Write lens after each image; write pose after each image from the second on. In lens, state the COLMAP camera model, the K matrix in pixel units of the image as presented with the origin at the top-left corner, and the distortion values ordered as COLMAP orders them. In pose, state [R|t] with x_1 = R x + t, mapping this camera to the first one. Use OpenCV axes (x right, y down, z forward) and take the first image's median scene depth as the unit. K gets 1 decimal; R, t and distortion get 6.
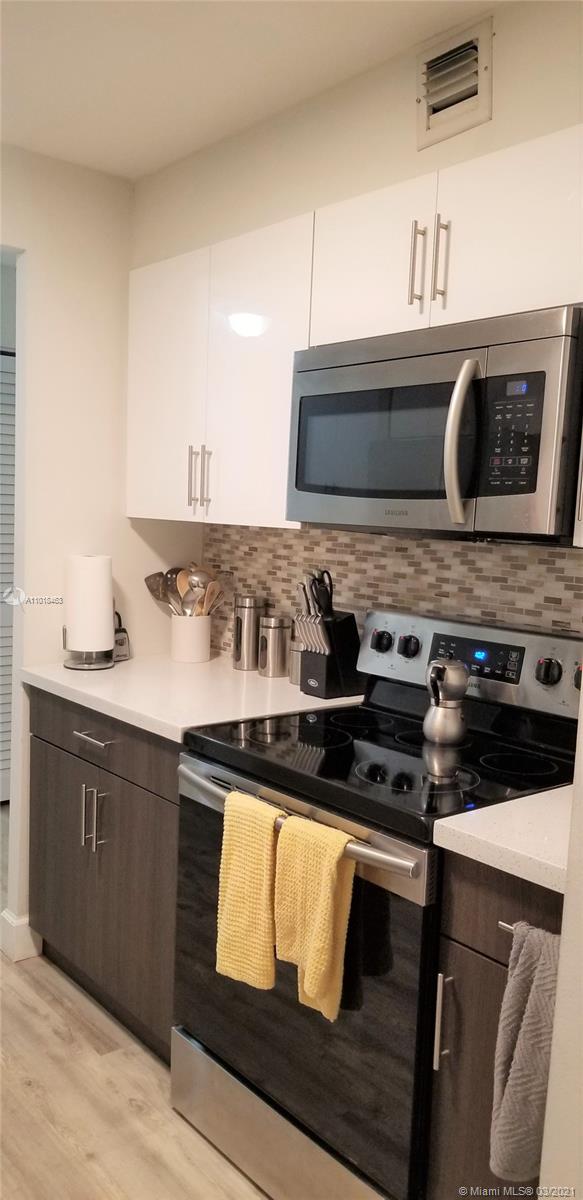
lens RADIAL K [[908.6, 0, 288.9], [0, 908.6, 608.3], [0, 0, 1]] dist [0.090772, -0.141098]
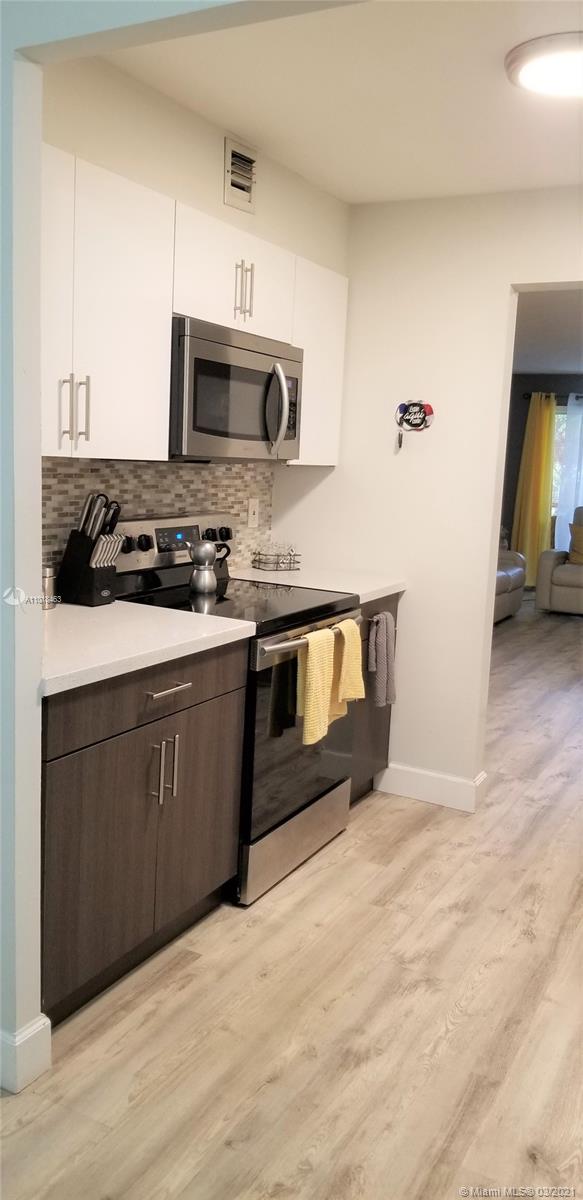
lens RADIAL K [[919.8, 0, 287.4], [0, 919.8, 584.6], [0, 0, 1]] dist [0.104526, -0.146118]
pose [[-0.346526, -0.190535, 0.918486, -1.187050], [0.036768, 0.975642, 0.216263, -0.182082], [-0.937319, 0.108712, -0.331080, 1.241349]]
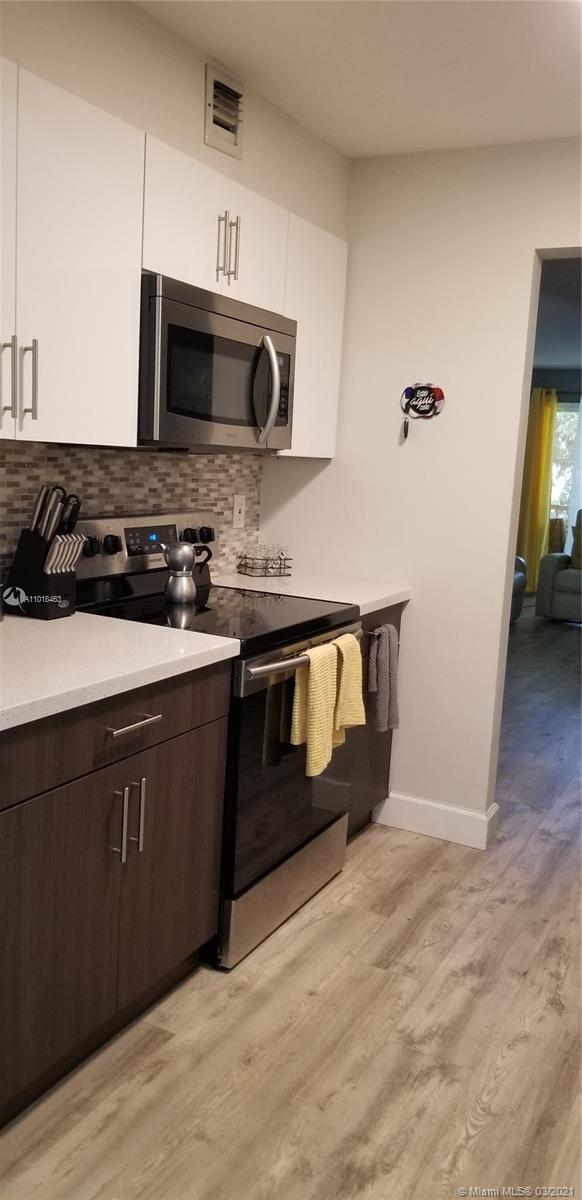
lens RADIAL K [[908.6, 0, 288.4], [0, 908.6, 608.3], [0, 0, 1]] dist [0.090772, -0.141098]
pose [[-0.359544, -0.216567, 0.907649, -1.004308], [0.028057, 0.969746, 0.242498, -0.152097], [-0.932706, 0.112655, -0.342590, 1.179058]]
